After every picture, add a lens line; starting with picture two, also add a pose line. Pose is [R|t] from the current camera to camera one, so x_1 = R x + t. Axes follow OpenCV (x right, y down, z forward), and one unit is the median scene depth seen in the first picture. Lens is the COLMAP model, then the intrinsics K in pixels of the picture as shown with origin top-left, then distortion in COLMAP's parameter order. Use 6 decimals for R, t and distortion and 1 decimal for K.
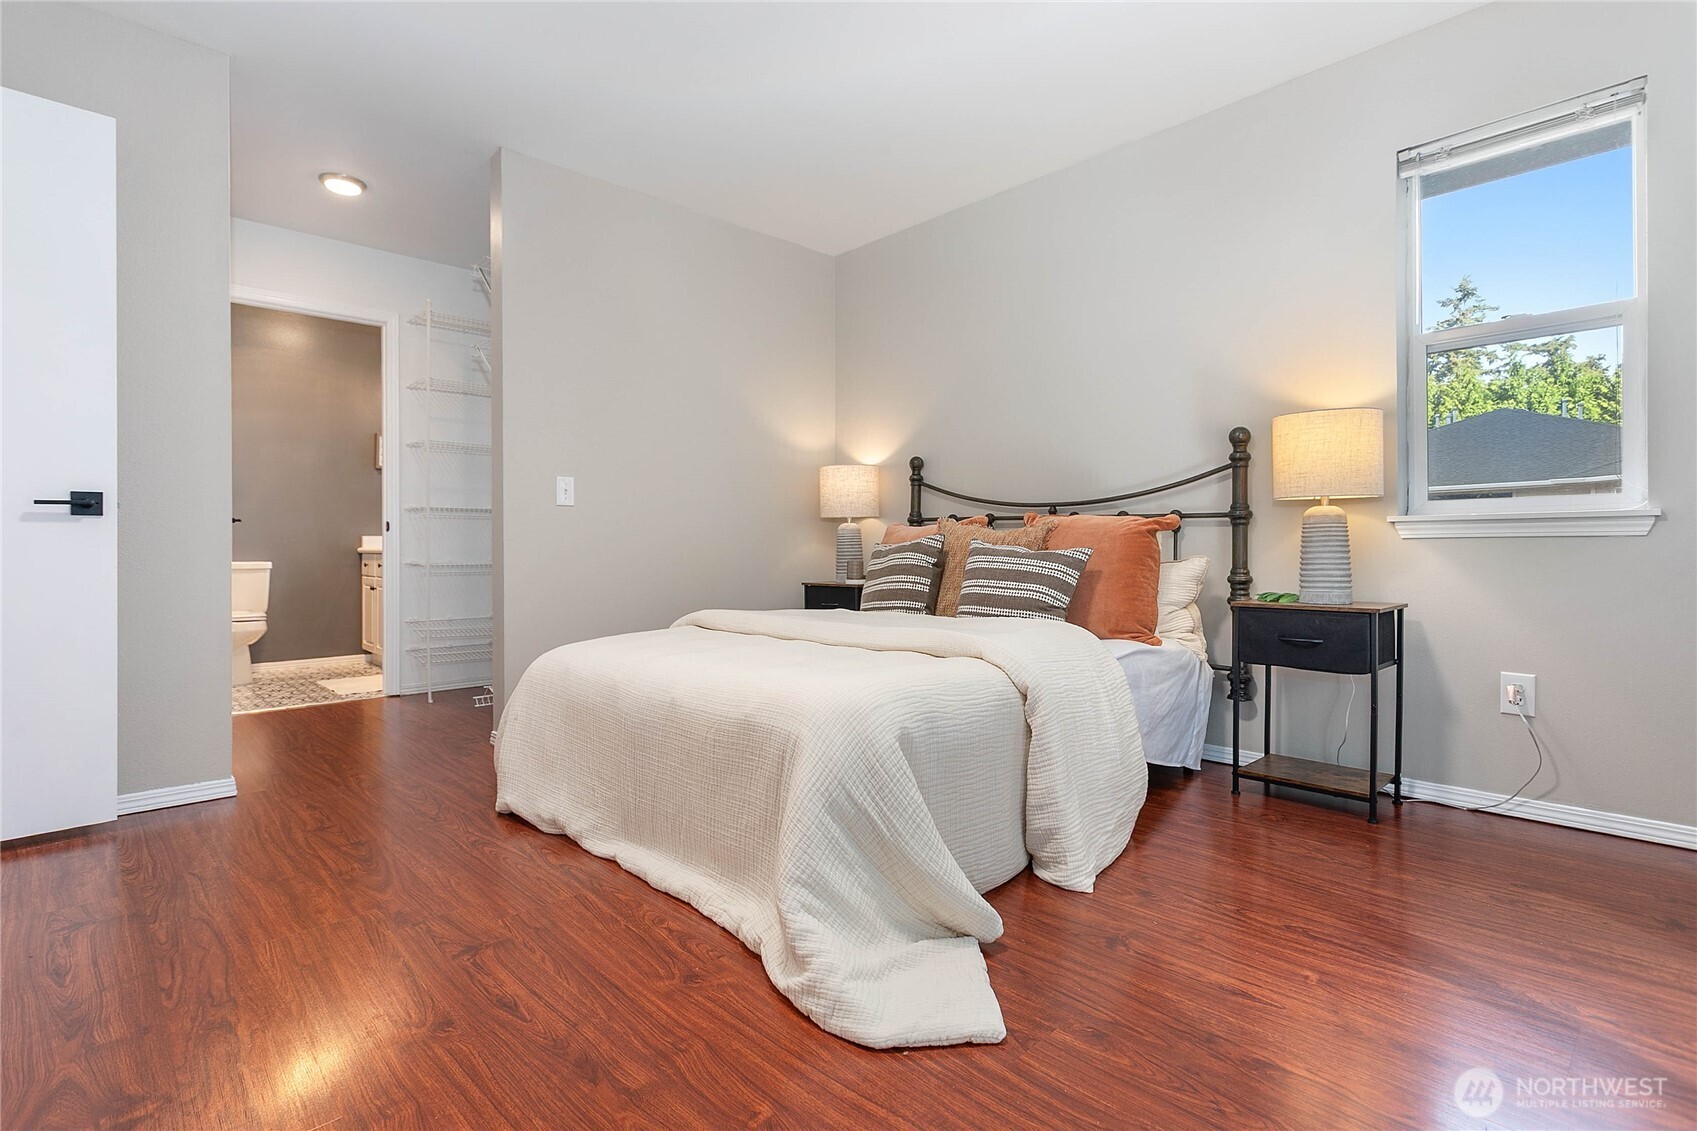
lens RADIAL K [[806.9, 0, 843.9], [0, 806.9, 557.6], [0, 0, 1]] dist [-0.000129, -0.001064]
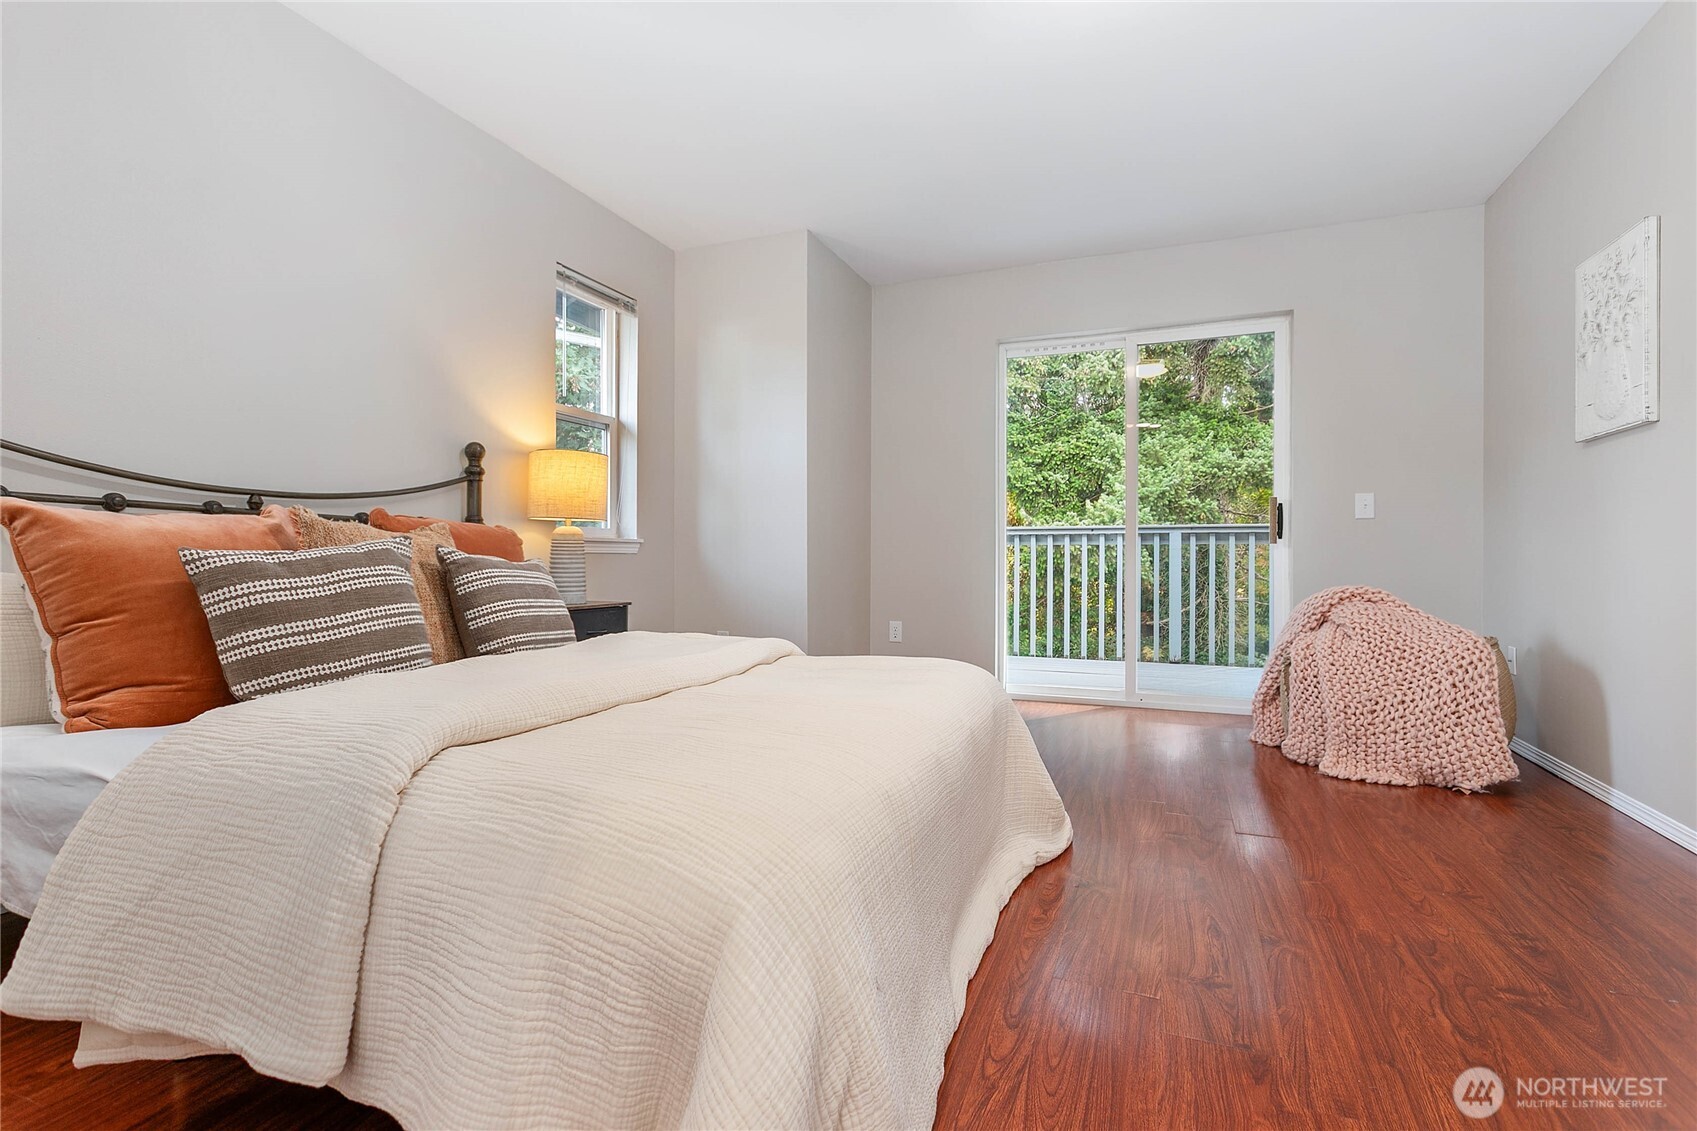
lens RADIAL K [[802.7, 0, 846.5], [0, 802.7, 562.0], [0, 0, 1]] dist [-0.002419, -0.000378]
pose [[-0.415385, -0.000344, 0.909646, -0.724040], [0.009874, 0.999939, 0.004887, -0.009972], [-0.909592, 0.011012, -0.415356, 1.125562]]
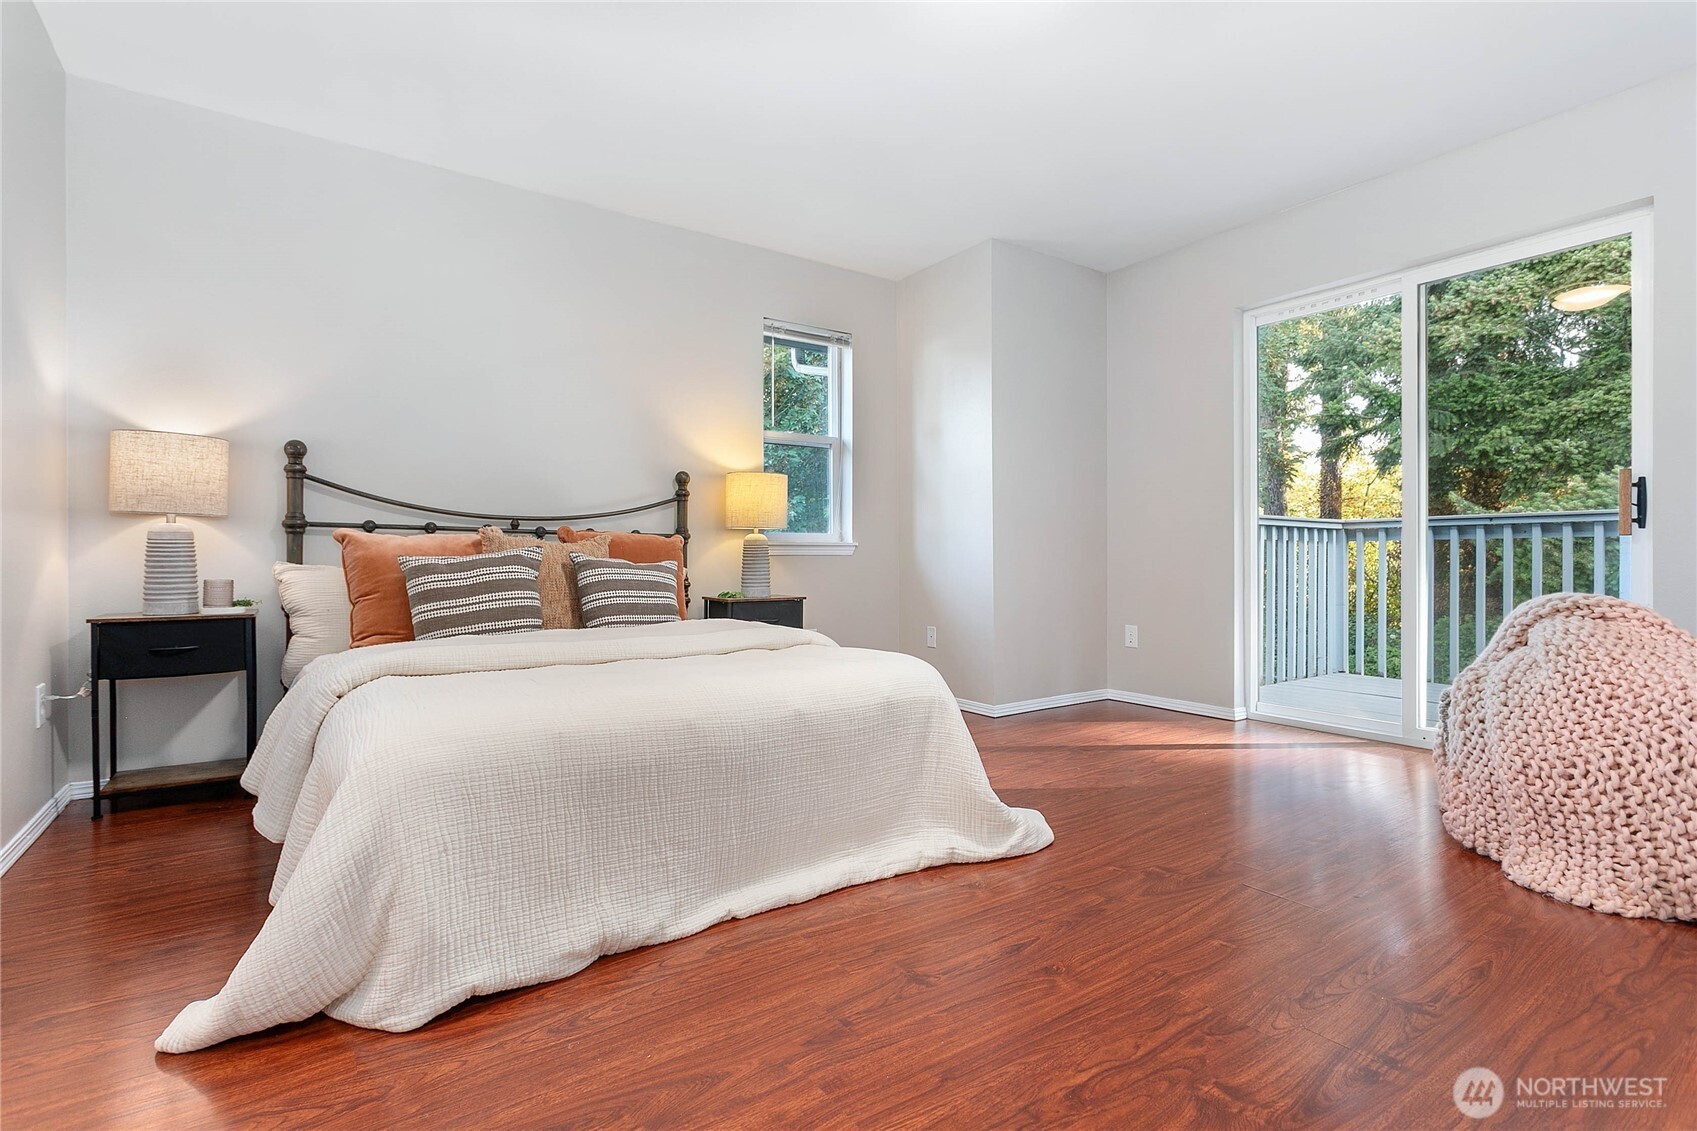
lens RADIAL K [[806.9, 0, 843.9], [0, 806.9, 557.6], [0, 0, 1]] dist [-0.000129, -0.001064]
pose [[0.156798, 0.004780, 0.987619, -0.904984], [0.013117, 0.999890, -0.006922, -0.004929], [-0.987544, 0.014040, 0.156718, 0.590927]]
